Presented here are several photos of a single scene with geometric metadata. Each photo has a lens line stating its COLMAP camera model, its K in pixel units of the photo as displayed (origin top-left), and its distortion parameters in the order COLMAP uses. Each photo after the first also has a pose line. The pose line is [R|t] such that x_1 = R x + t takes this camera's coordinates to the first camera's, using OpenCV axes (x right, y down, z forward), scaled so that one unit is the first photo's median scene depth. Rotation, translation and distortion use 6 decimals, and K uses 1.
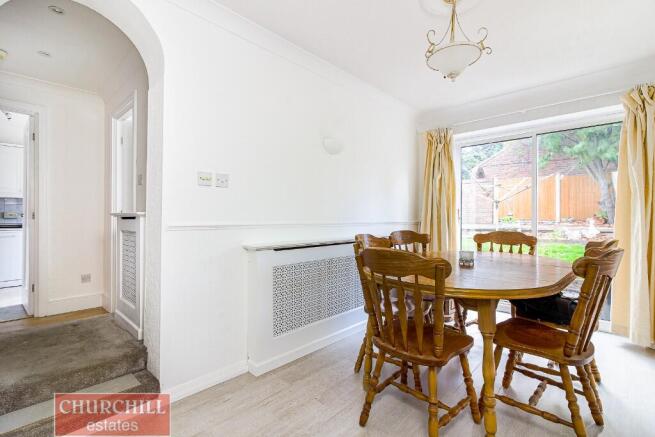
lens RADIAL K [[305.5, 0, 324.5], [0, 305.5, 217.3], [0, 0, 1]] dist [0.000864, 0.000174]
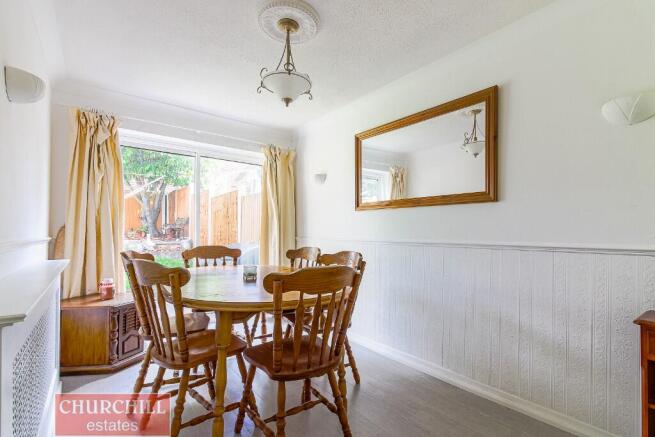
lens RADIAL K [[320.2, 0, 327.0], [0, 320.2, 232.6], [0, 0, 1]] dist [0.000379, 0.000077]
pose [[0.176310, 0.005002, 0.984322, -0.424165], [-0.014552, 0.999891, -0.002474, -0.001794], [-0.984227, -0.013888, 0.176364, 0.427426]]
